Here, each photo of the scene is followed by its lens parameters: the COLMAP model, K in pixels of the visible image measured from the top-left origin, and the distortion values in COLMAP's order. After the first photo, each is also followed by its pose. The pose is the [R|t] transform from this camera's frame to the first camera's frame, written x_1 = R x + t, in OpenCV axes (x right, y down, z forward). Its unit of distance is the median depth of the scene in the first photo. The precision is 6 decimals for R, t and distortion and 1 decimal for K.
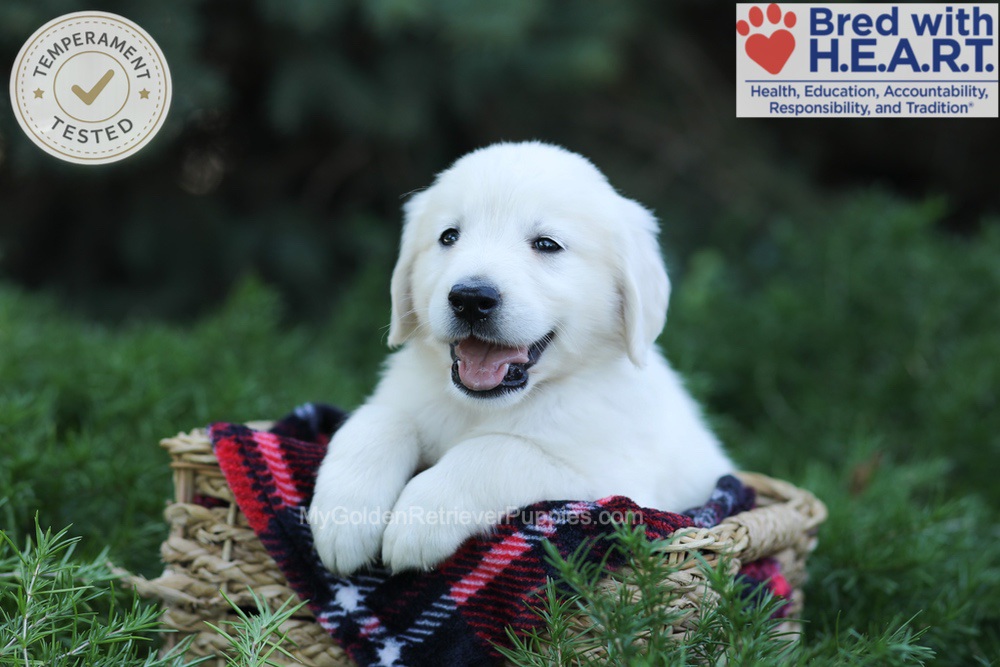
lens RADIAL K [[2958.0, 0, 499.8], [0, 2958.0, 340.9], [0, 0, 1]] dist [0.231411, 0.000000]
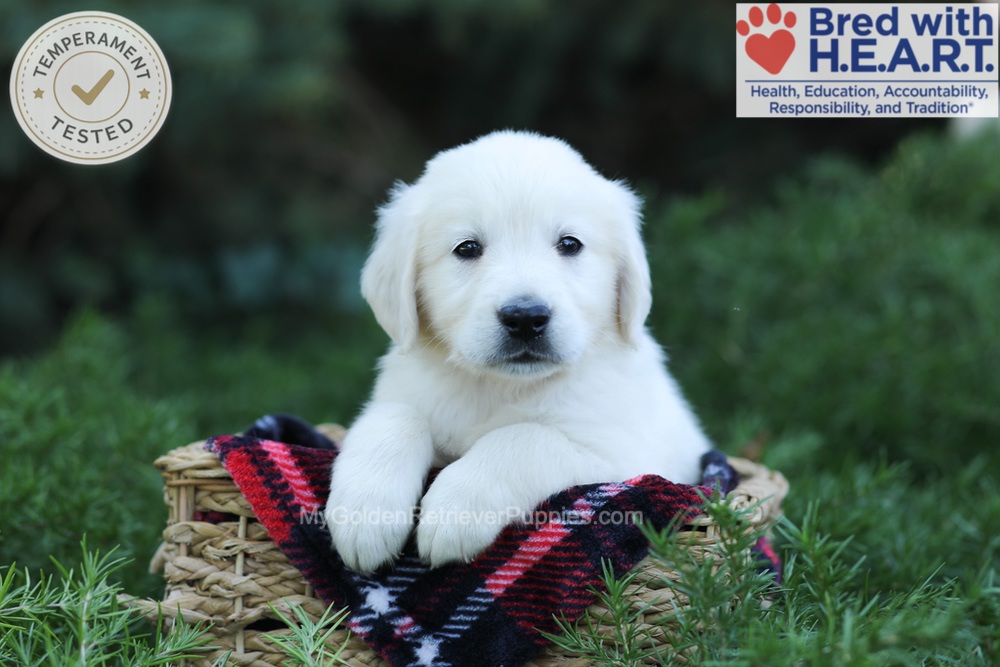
lens RADIAL K [[2958.0, 0, 502.1], [0, 2958.0, 337.2], [0, 0, 1]] dist [0.231411, 0.000000]
pose [[0.979968, -0.068606, 0.186964, -0.187804], [0.071974, 0.997343, -0.011276, 0.013088], [-0.185694, 0.024507, 0.982302, 0.017404]]
